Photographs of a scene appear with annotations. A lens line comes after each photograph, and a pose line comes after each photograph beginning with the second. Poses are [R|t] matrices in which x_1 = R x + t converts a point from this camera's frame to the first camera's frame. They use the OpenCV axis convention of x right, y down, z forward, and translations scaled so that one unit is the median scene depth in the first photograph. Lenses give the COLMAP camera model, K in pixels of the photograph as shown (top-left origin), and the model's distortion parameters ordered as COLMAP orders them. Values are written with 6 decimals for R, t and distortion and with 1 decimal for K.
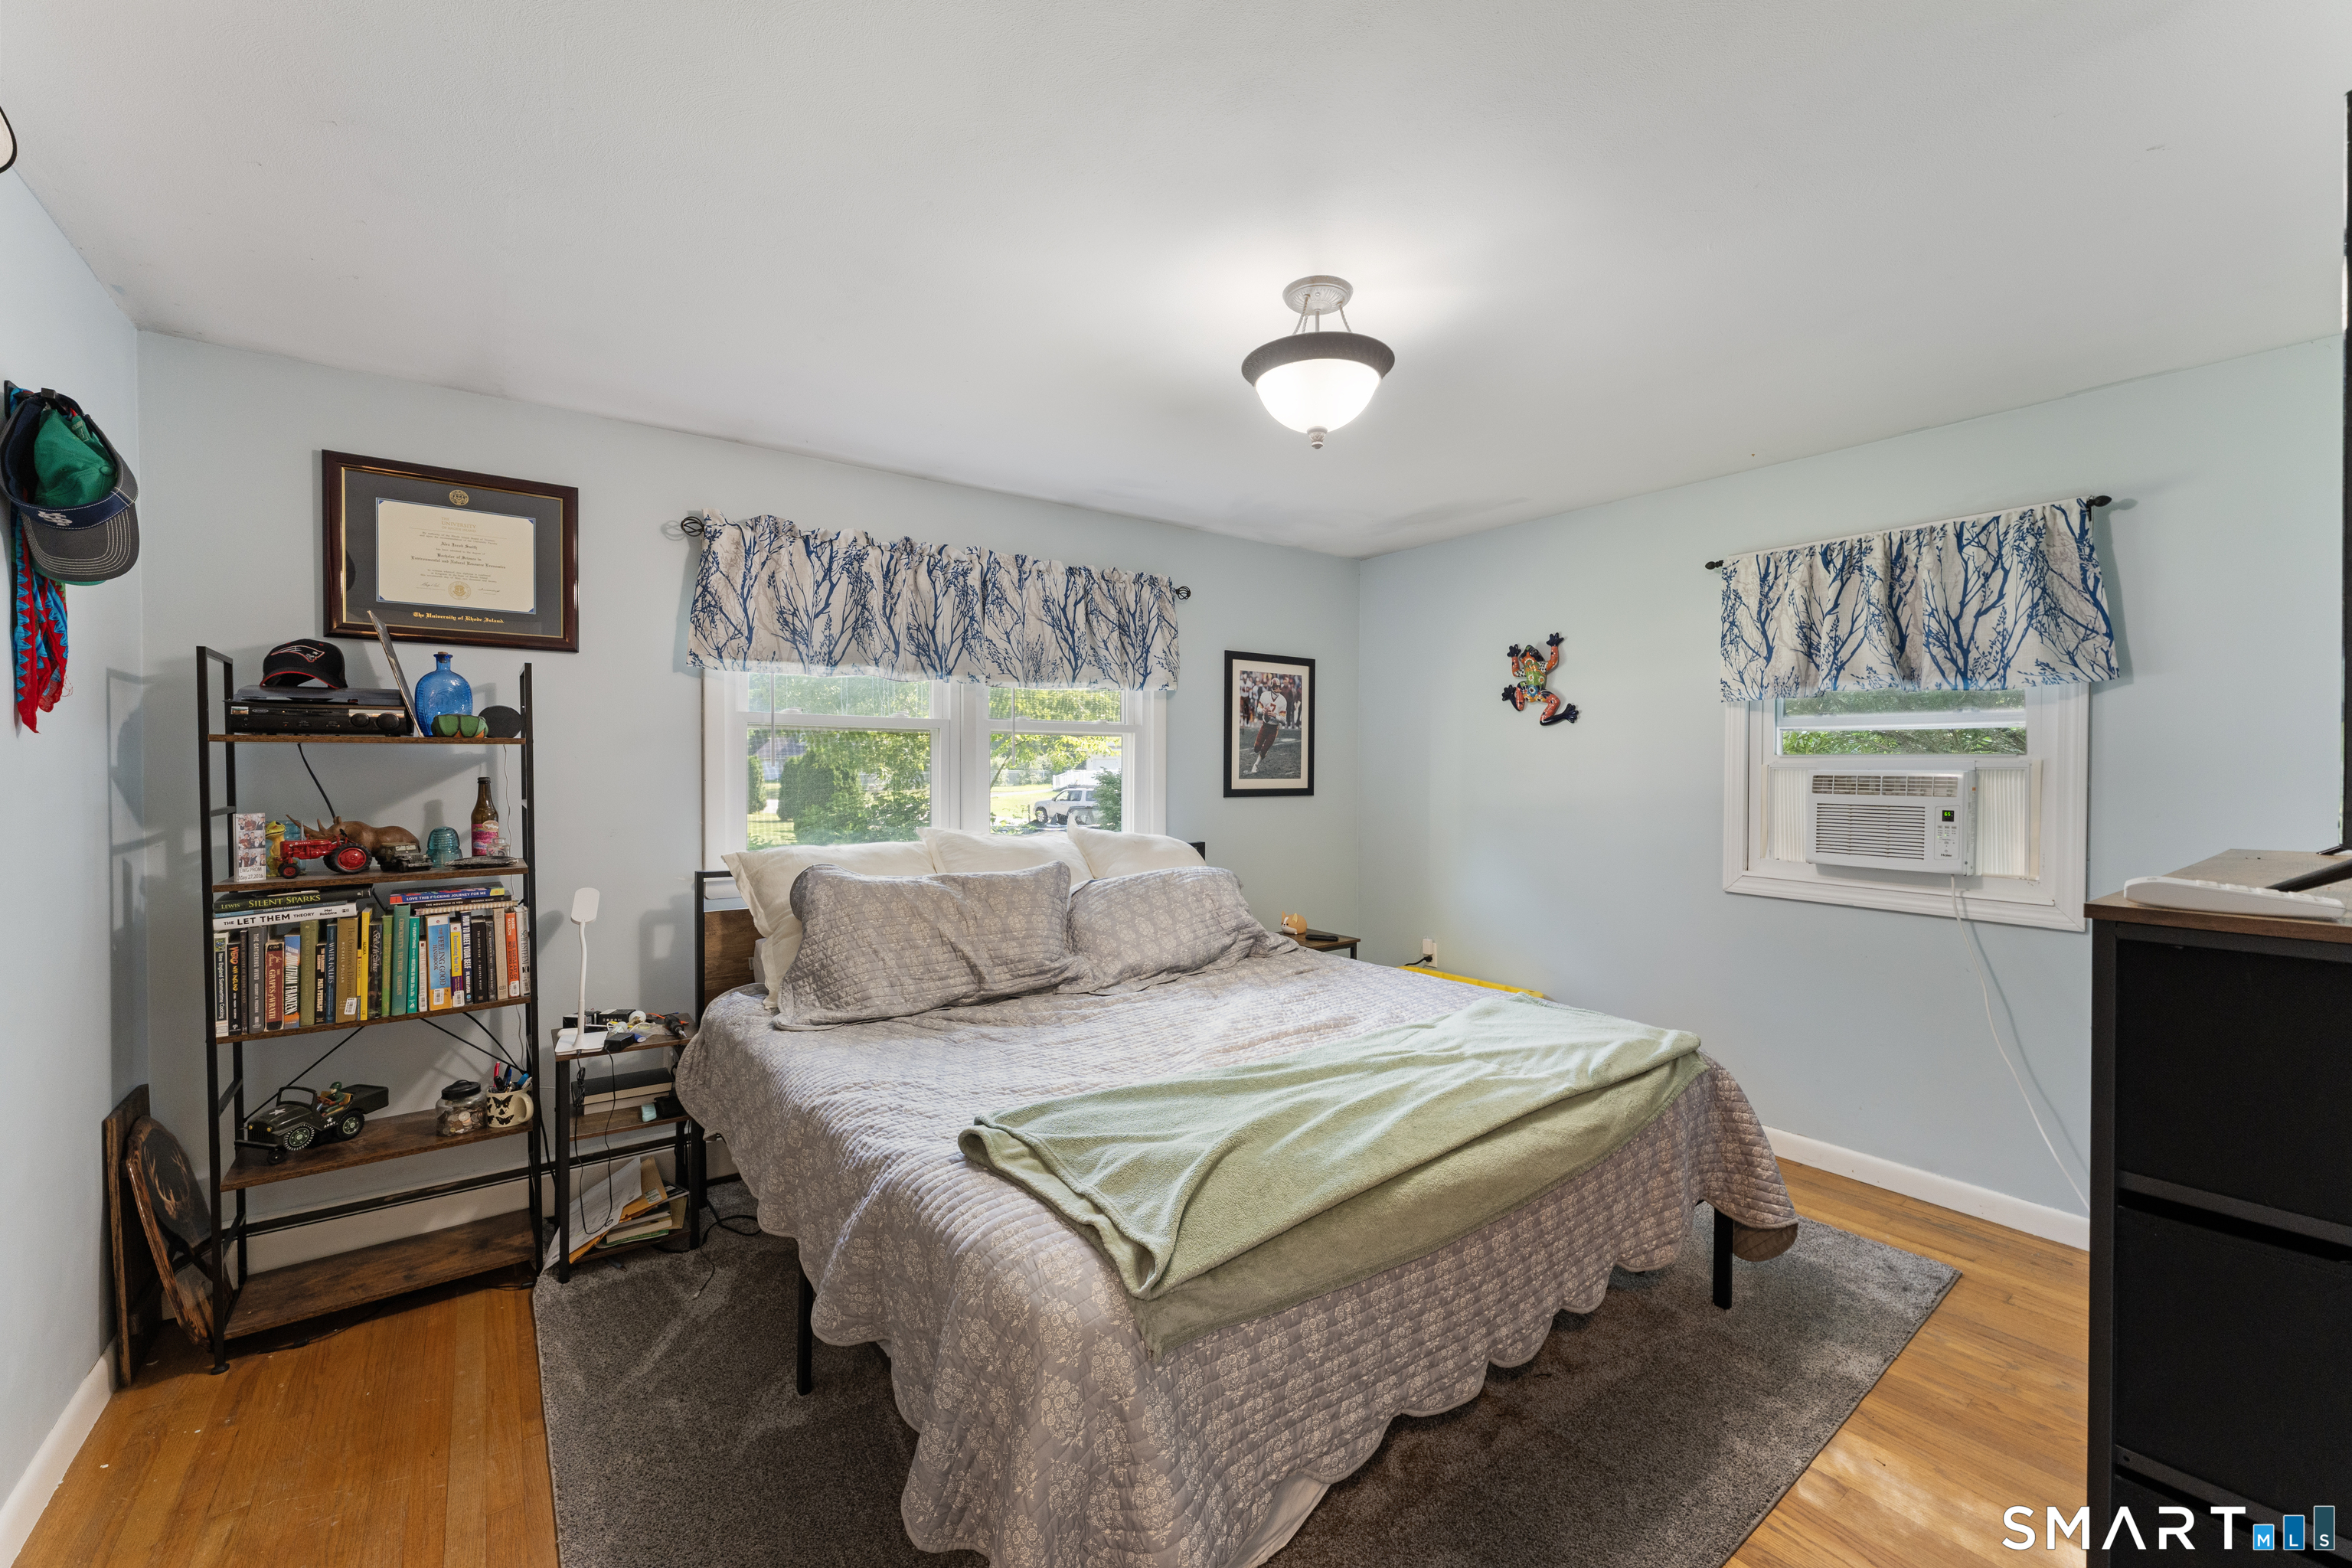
lens RADIAL K [[945.8, 0, 1175.7], [0, 945.8, 762.1], [0, 0, 1]] dist [-0.000788, 0.000242]
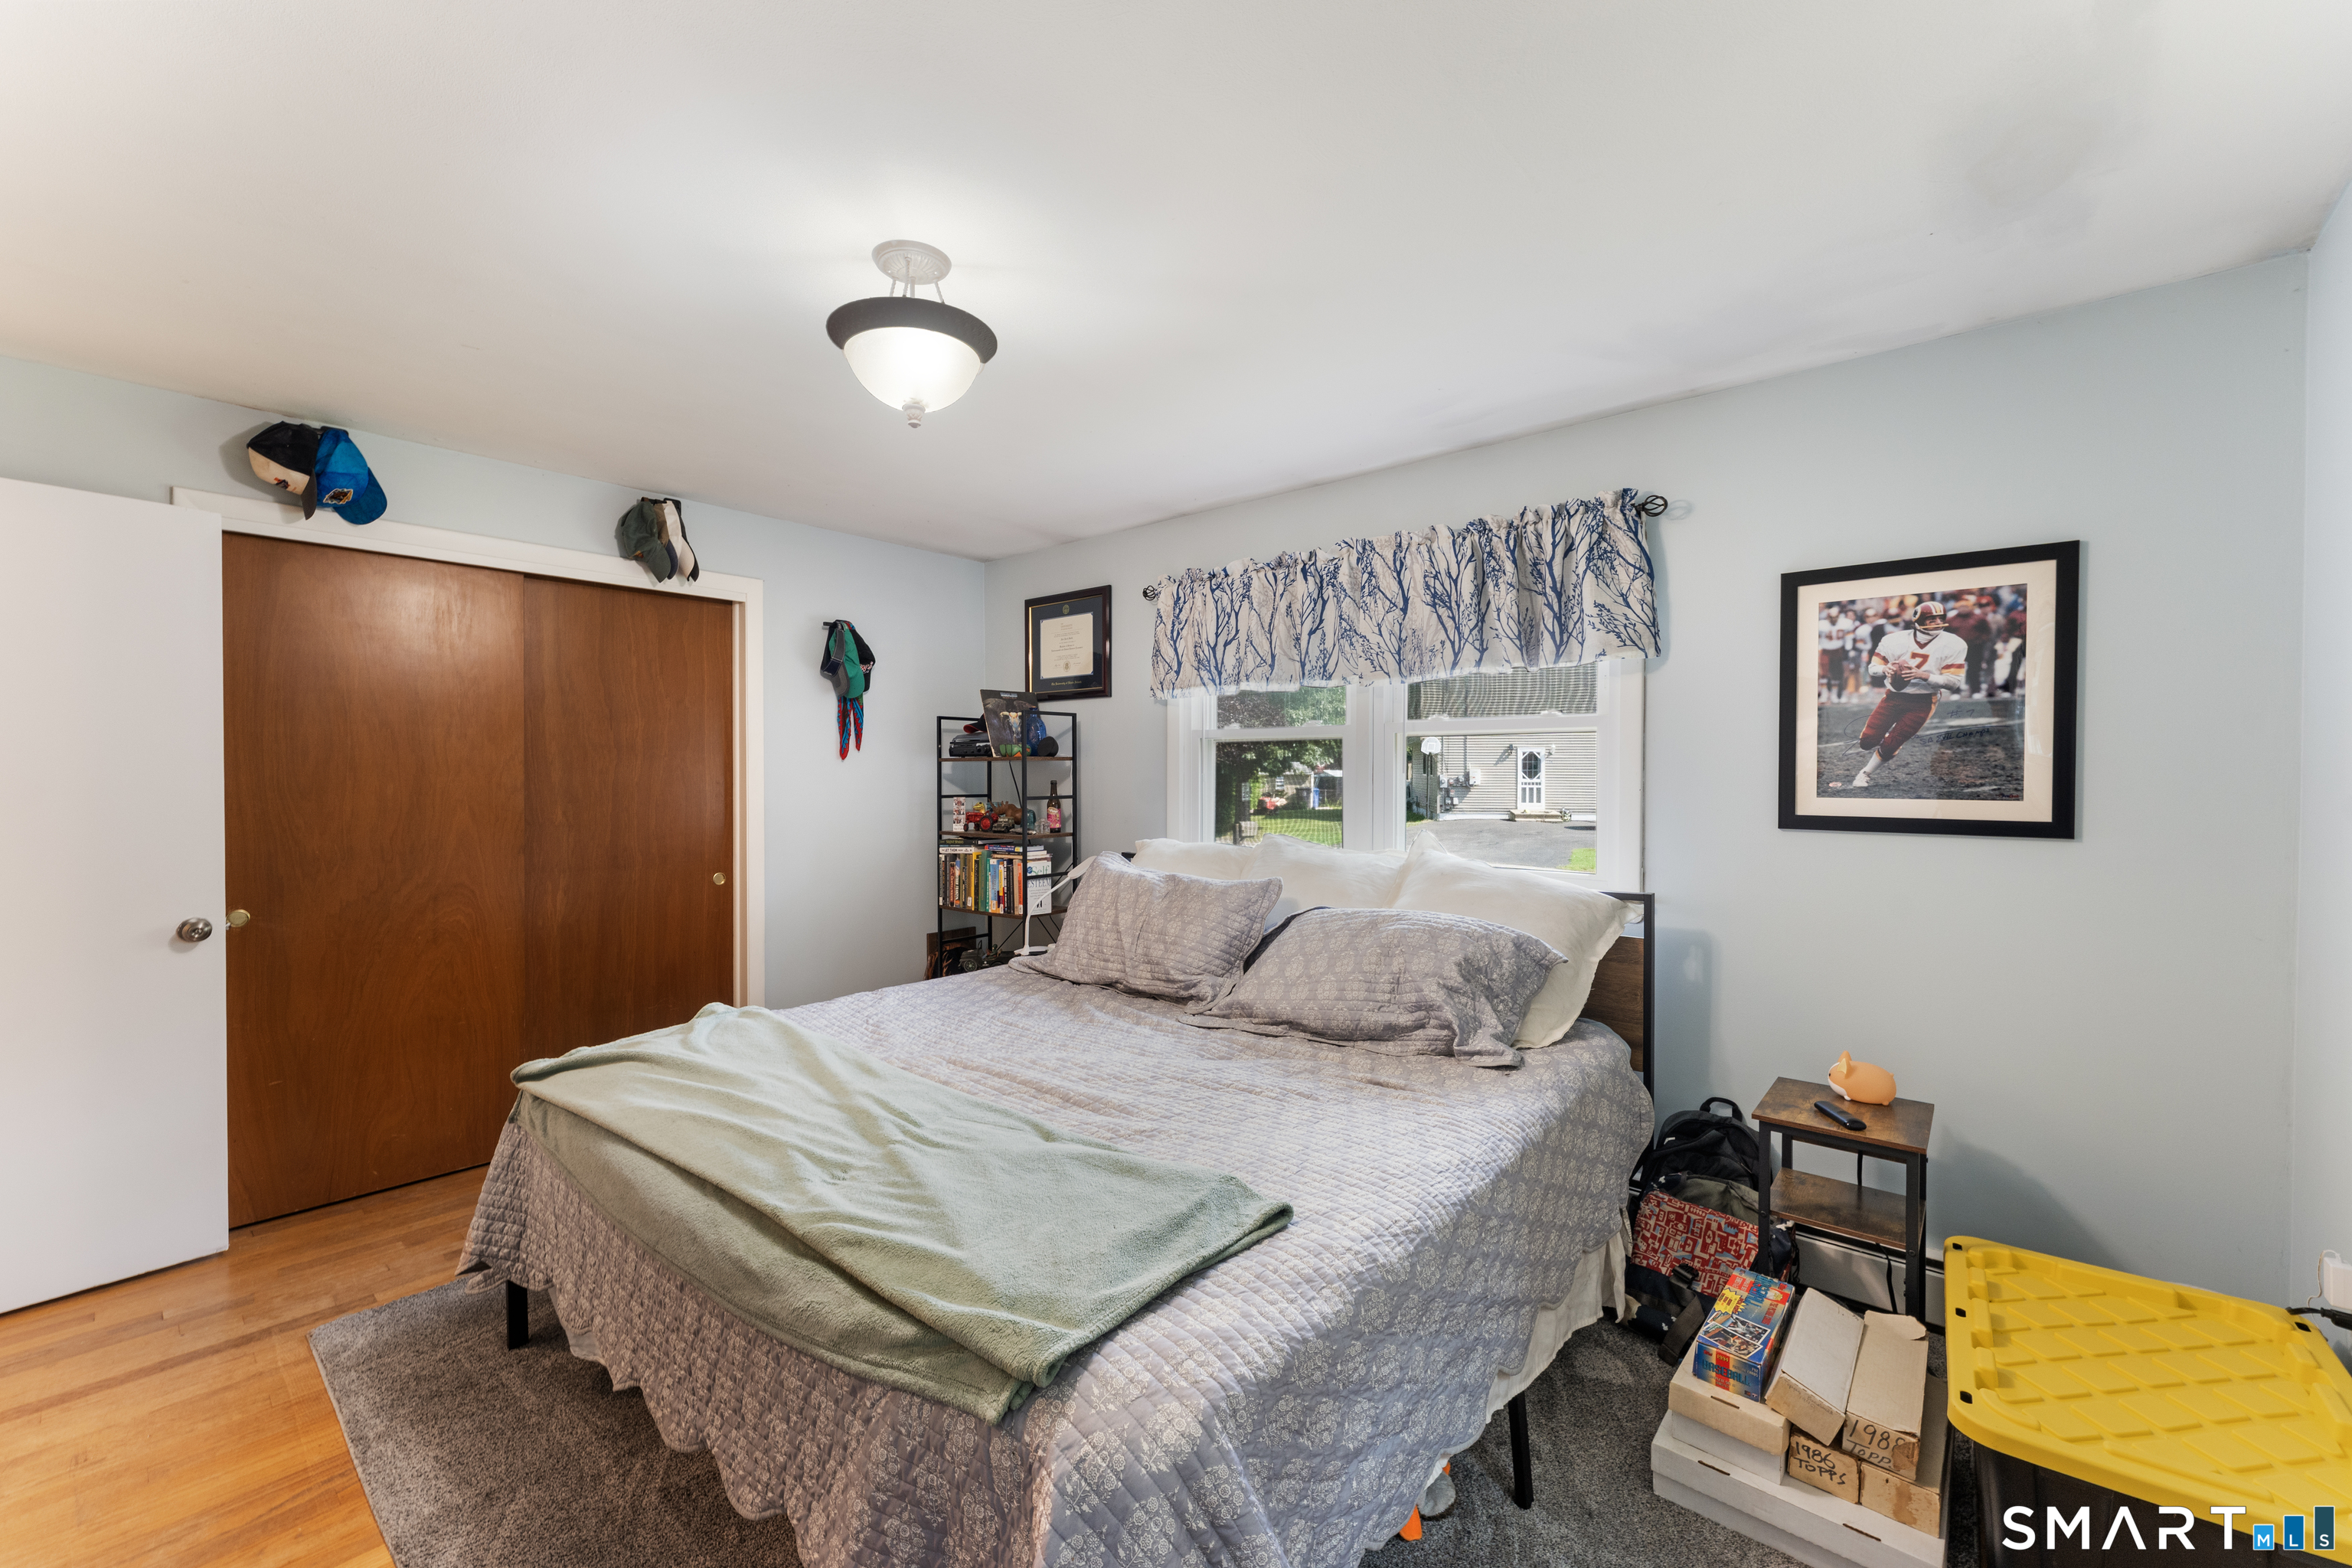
lens RADIAL K [[945.8, 0, 1175.7], [0, 945.8, 762.1], [0, 0, 1]] dist [-0.000788, 0.000242]
pose [[0.210563, -0.013910, -0.977481, 0.820146], [0.001467, 0.999902, -0.013913, 0.006513], [0.977579, 0.001496, 0.210563, 0.783997]]
